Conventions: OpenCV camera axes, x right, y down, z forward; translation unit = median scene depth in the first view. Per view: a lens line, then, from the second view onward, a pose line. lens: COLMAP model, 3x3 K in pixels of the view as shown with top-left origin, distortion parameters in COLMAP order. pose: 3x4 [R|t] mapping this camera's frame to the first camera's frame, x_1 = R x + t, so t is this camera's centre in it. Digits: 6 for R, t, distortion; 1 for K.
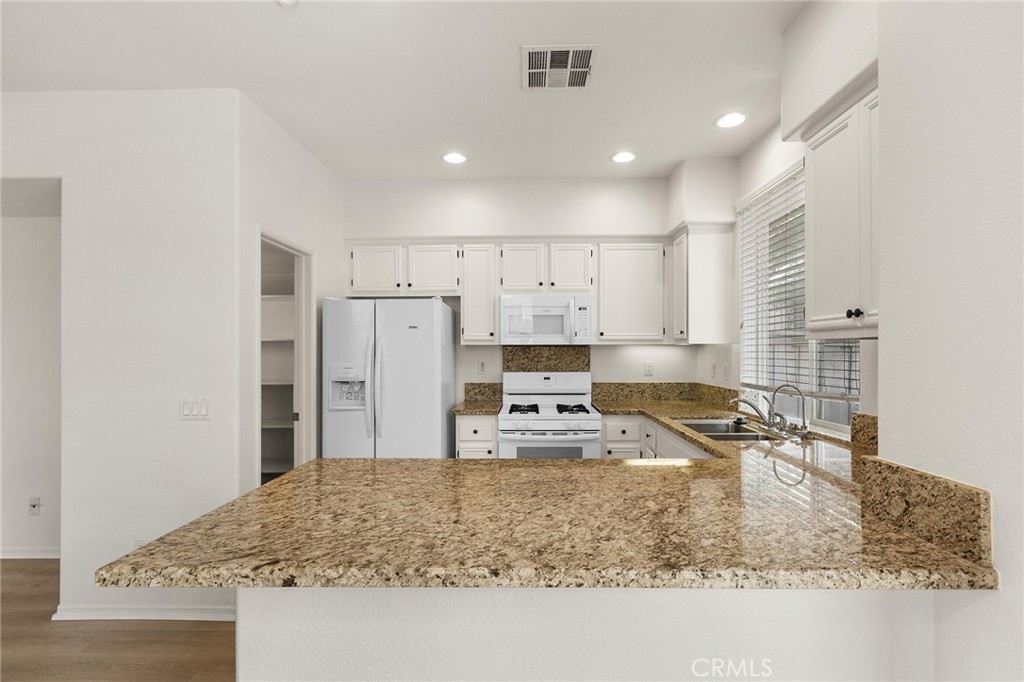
lens RADIAL K [[460.0, 0, 521.9], [0, 460.0, 351.4], [0, 0, 1]] dist [0.001005, -0.001746]
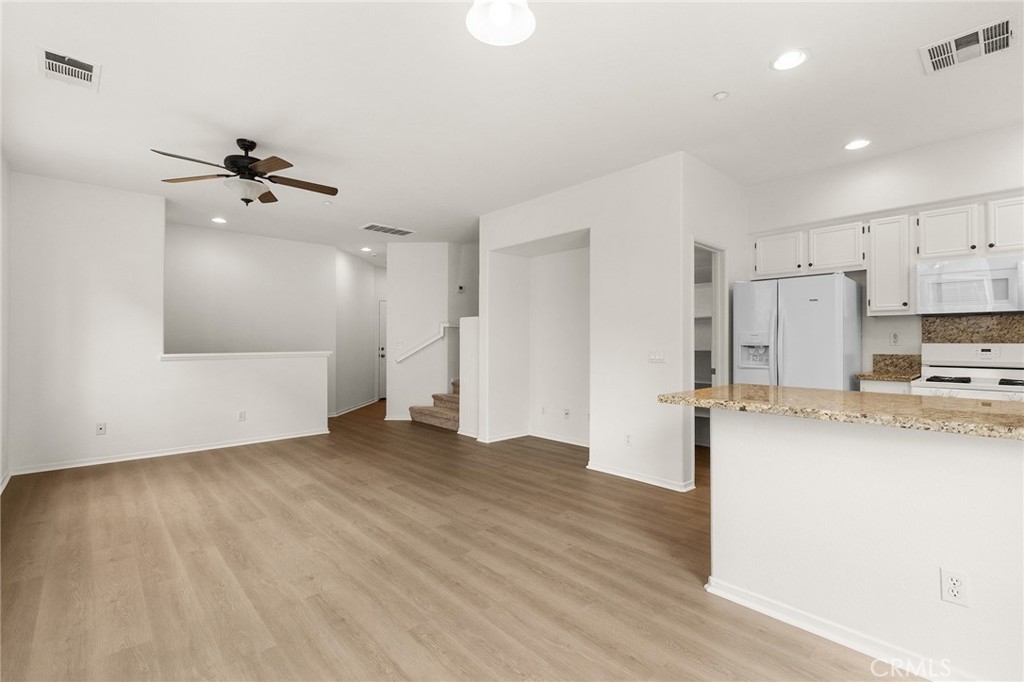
lens RADIAL K [[460.0, 0, 514.5], [0, 460.0, 335.9], [0, 0, 1]] dist [0.001005, -0.001746]
pose [[0.687096, -0.005044, -0.726549, 0.087411], [-0.007176, 0.999880, -0.013727, 0.058651], [0.726531, 0.014645, 0.686977, -0.344901]]
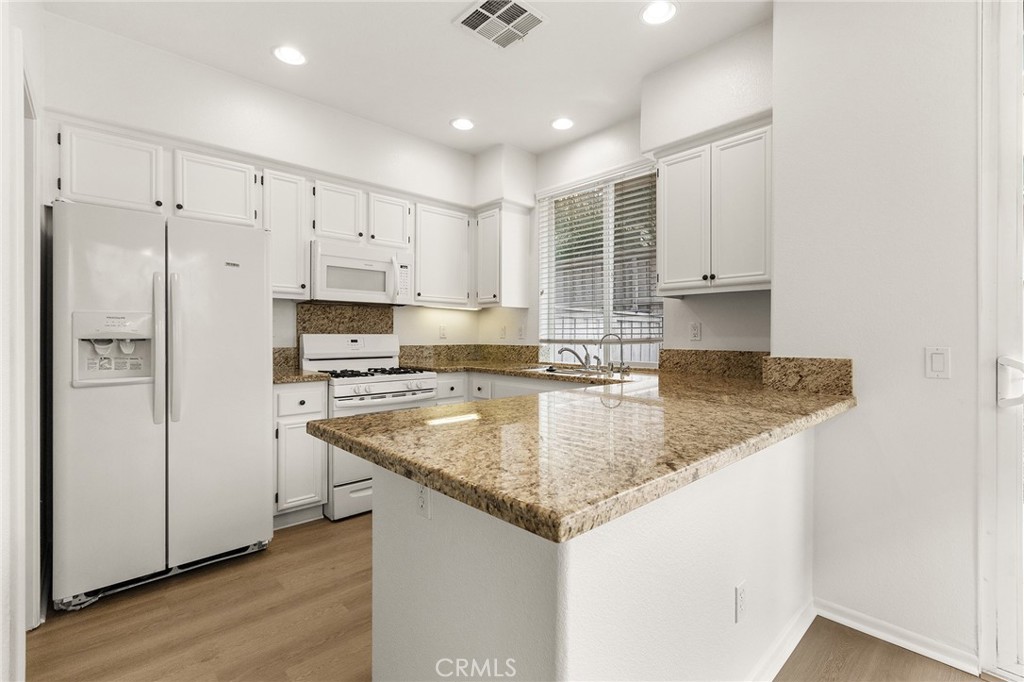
lens RADIAL K [[460.0, 0, 514.9], [0, 460.0, 337.9], [0, 0, 1]] dist [0.001005, -0.001746]
pose [[0.720778, 0.000153, 0.693166, -0.407136], [-0.002642, 0.999993, 0.002527, 0.059065], [-0.693161, -0.003653, 0.720773, 0.158821]]
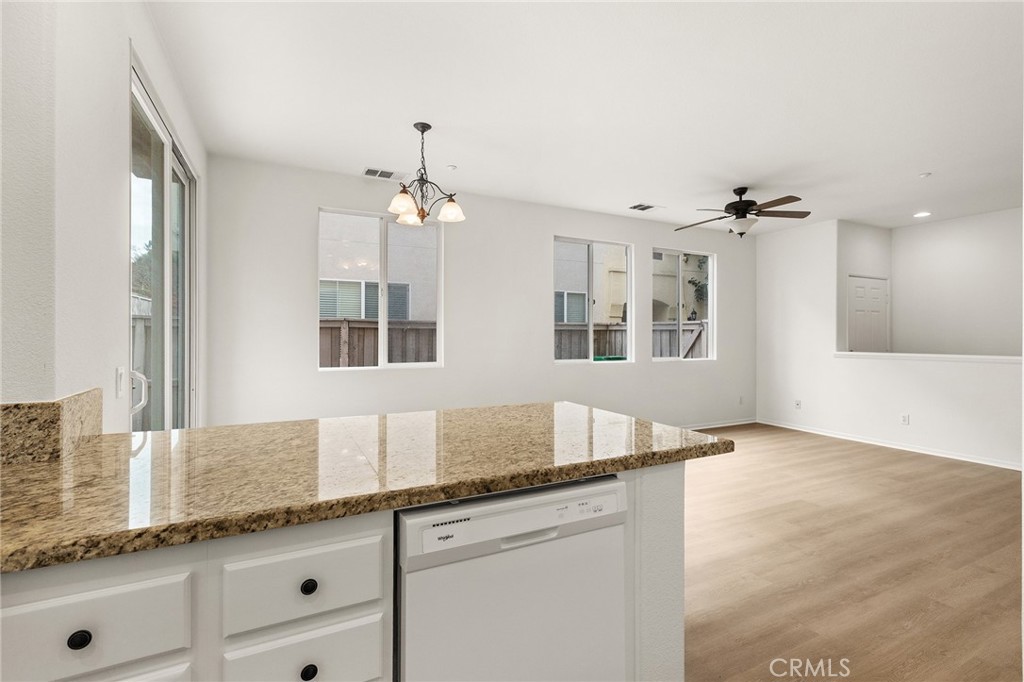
lens RADIAL K [[460.0, 0, 516.5], [0, 460.0, 337.5], [0, 0, 1]] dist [0.001005, -0.001746]
pose [[-0.890371, 0.007016, -0.455182, 0.127774], [-0.000915, 0.999852, 0.017202, 0.023570], [0.455235, 0.015733, -0.890232, 0.862558]]
